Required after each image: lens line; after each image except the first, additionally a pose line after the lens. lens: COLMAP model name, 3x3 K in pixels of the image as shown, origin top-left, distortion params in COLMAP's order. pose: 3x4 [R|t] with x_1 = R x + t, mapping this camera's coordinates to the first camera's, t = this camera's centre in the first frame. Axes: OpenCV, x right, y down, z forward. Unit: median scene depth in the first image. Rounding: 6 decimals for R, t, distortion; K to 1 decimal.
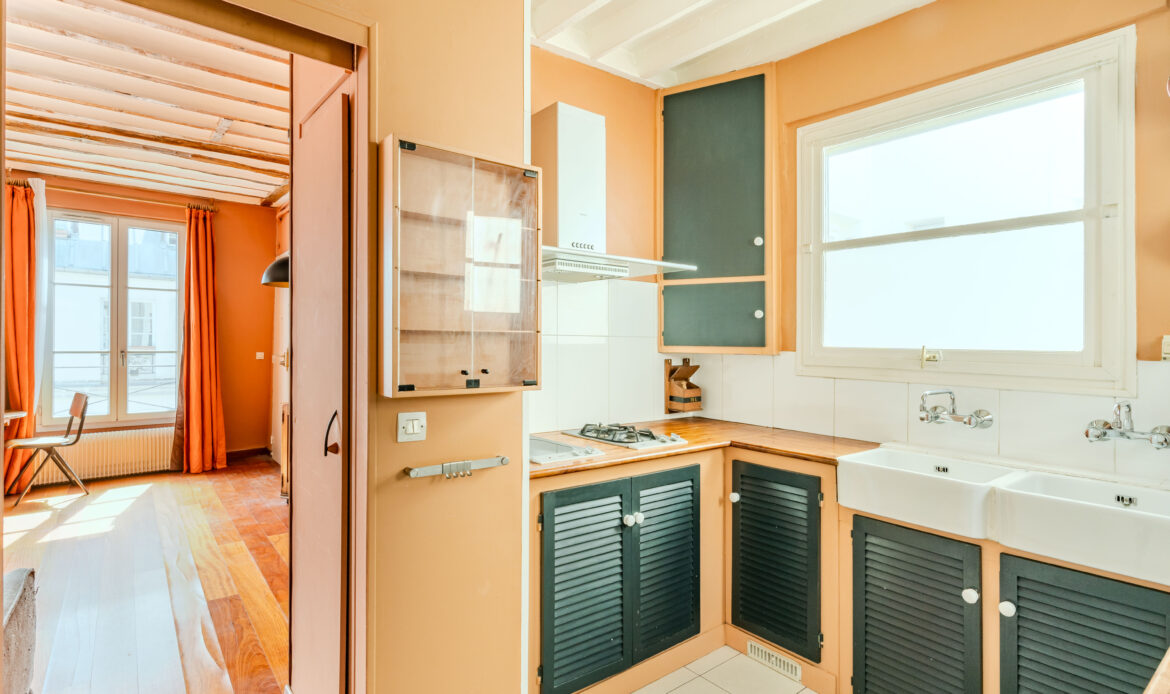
lens RADIAL K [[588.3, 0, 593.8], [0, 588.3, 341.8], [0, 0, 1]] dist [0.000652, -0.000837]
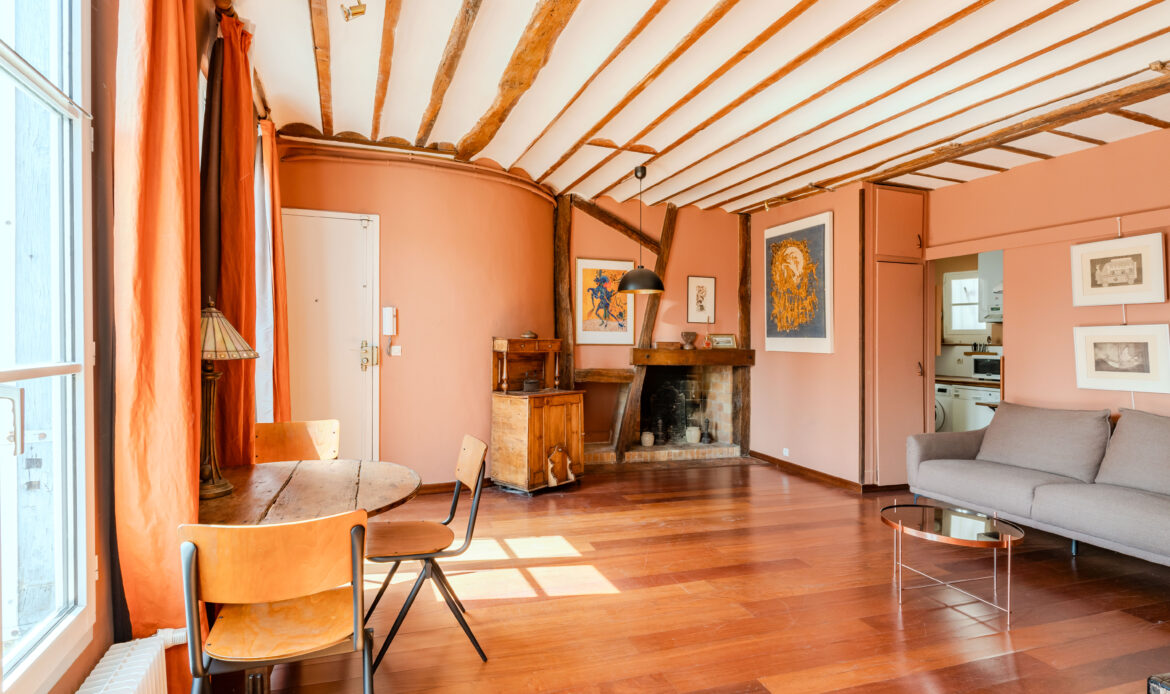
lens RADIAL K [[588.3, 0, 584.6], [0, 588.3, 343.9], [0, 0, 1]] dist [0.000652, -0.000837]
pose [[0.339316, -0.004510, 0.940662, -2.348666], [-0.010977, 0.999901, 0.008754, 0.008446], [-0.940609, -0.013296, 0.339233, 0.945157]]
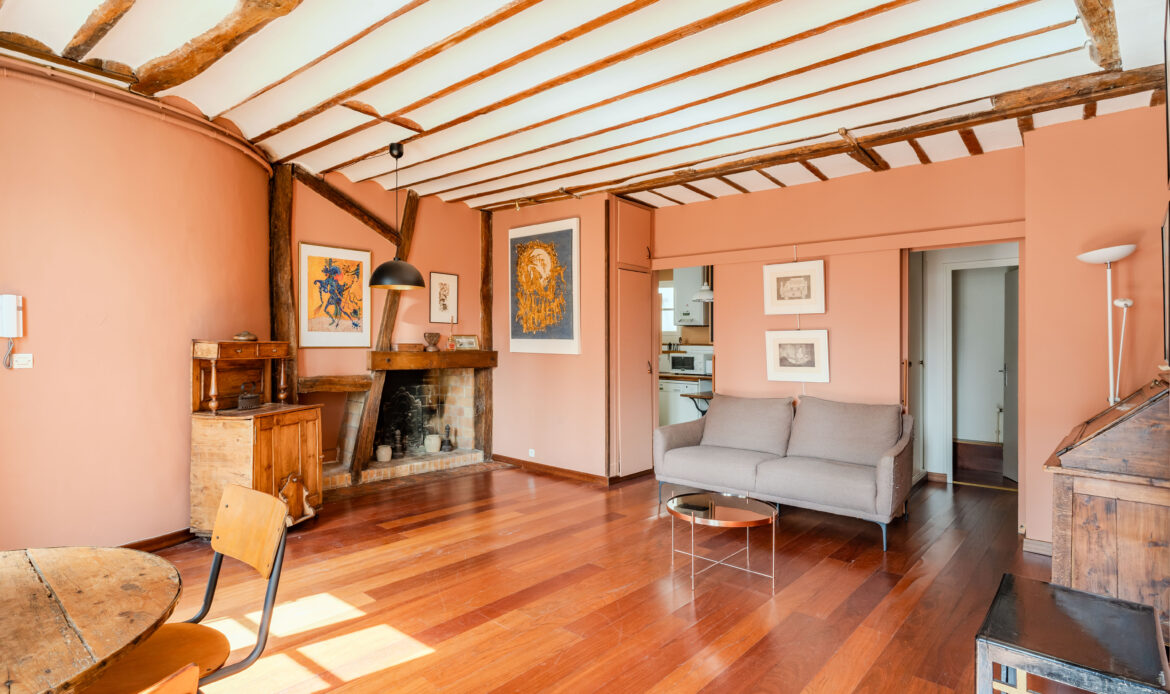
lens RADIAL K [[588.3, 0, 591.5], [0, 588.3, 342.6], [0, 0, 1]] dist [0.000652, -0.000837]
pose [[-0.187702, -0.005542, 0.982210, -2.243134], [-0.009950, 0.999944, 0.003741, -0.000532], [-0.982176, -0.009071, -0.187747, 1.167888]]
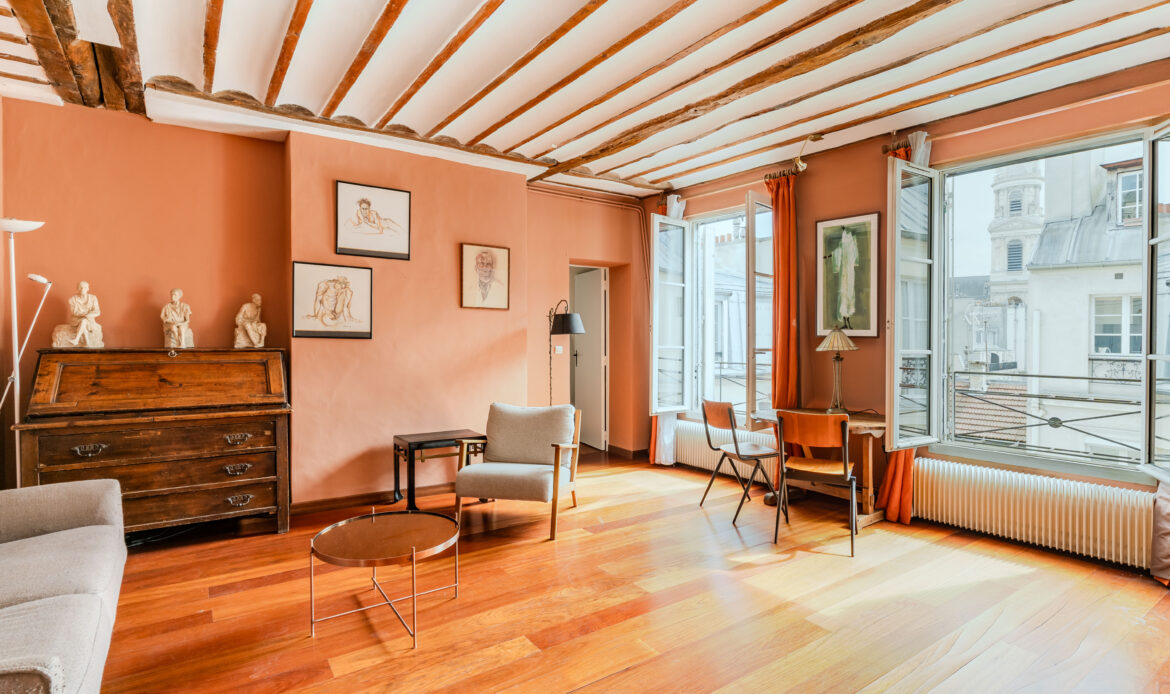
lens RADIAL K [[557.3, 0, 573.0], [0, 557.3, 345.5], [0, 0, 1]] dist [-0.000081, 0.000034]
pose [[-0.088005, 0.002450, -0.996117, -0.269046], [-0.013108, 0.999908, 0.003617, 0.024278], [0.996034, 0.013375, -0.087965, 1.048395]]
